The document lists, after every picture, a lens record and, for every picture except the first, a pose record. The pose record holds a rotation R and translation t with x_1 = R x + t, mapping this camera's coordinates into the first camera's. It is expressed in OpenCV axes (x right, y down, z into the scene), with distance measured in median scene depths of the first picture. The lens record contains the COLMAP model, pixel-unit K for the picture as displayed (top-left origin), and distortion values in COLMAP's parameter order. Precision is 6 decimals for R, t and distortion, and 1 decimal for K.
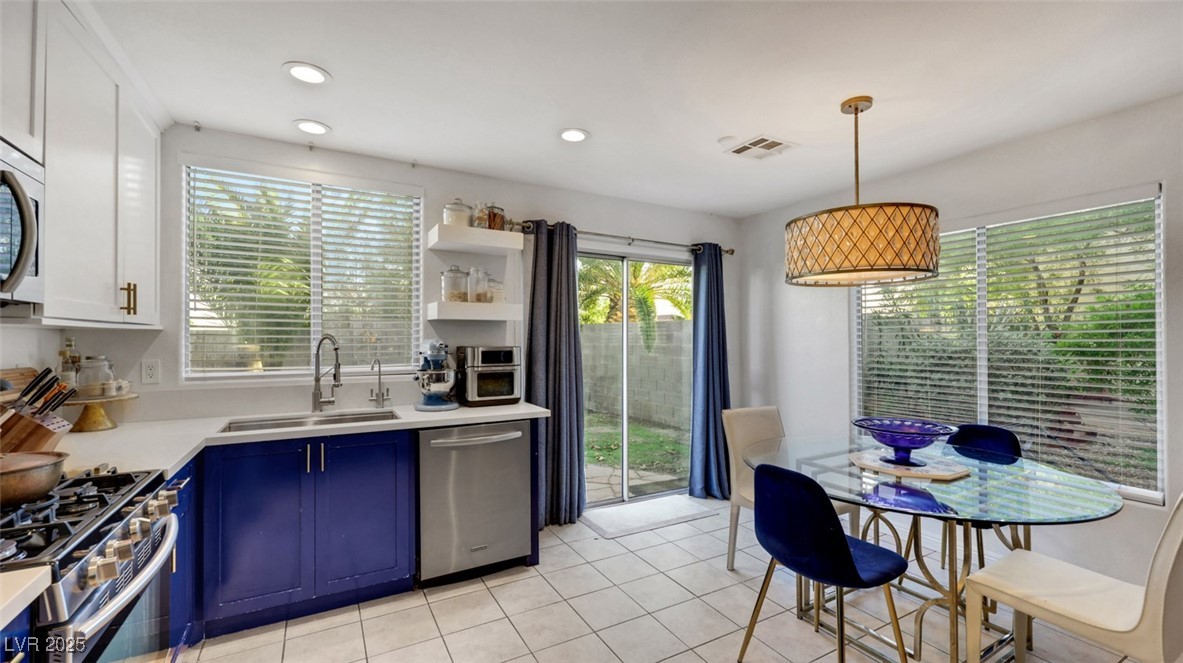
lens RADIAL K [[489.0, 0, 591.3], [0, 489.0, 332.2], [0, 0, 1]] dist [0.000729, 0.000389]
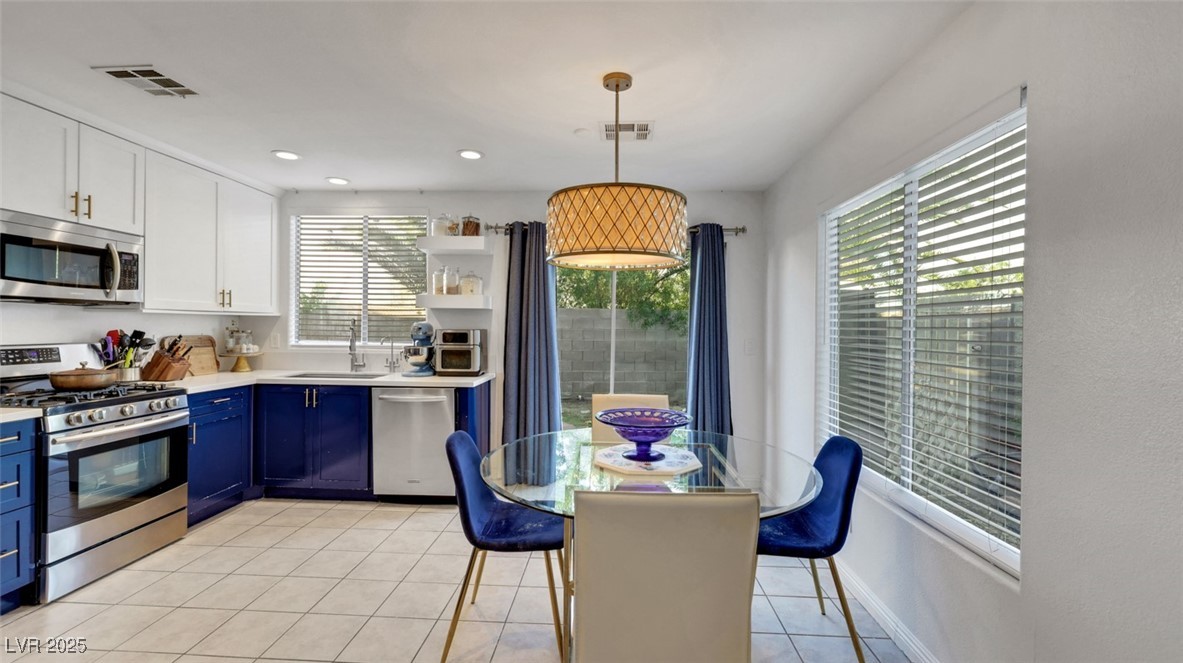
lens RADIAL K [[489.0, 0, 592.2], [0, 489.0, 326.0], [0, 0, 1]] dist [0.000729, 0.000389]
pose [[0.849002, 0.007665, -0.528334, 0.784174], [-0.002858, 0.999947, 0.009916, 0.007851], [0.528381, -0.006908, 0.848979, 0.120727]]
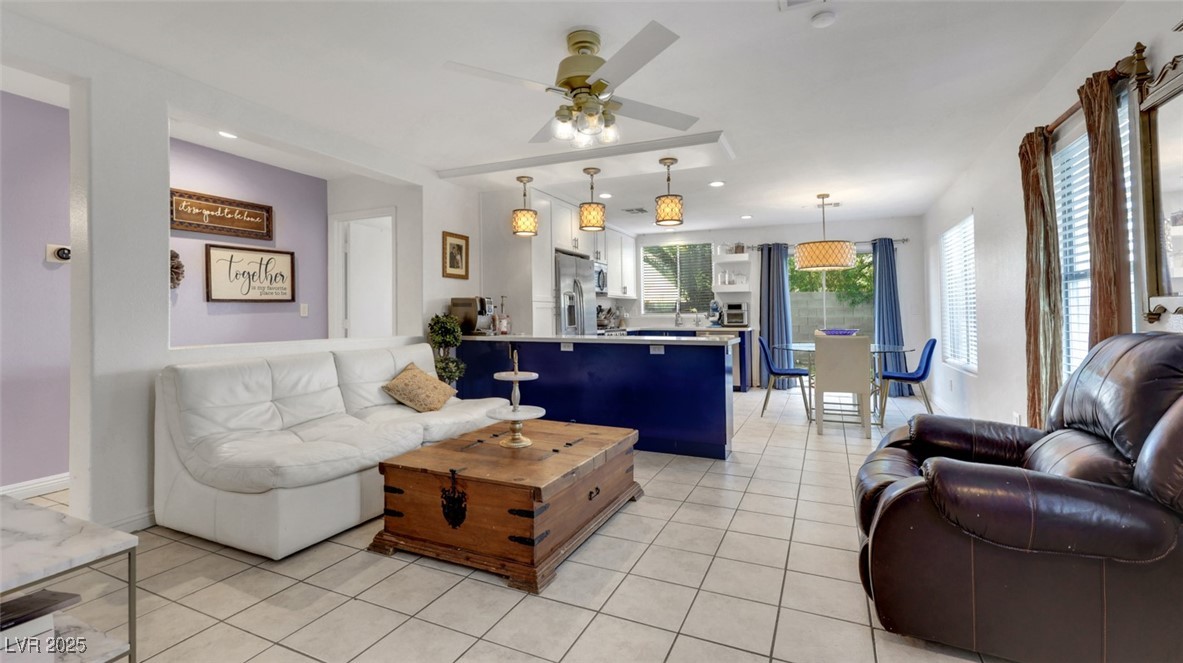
lens RADIAL K [[521.6, 0, 588.1], [0, 521.6, 298.8], [0, 0, 1]] dist [-0.004062, -0.000282]
pose [[0.590759, -0.030679, -0.806264, 1.486976], [0.014974, 0.999522, -0.027061, 0.070713], [0.806709, 0.003913, 0.590936, -1.130225]]
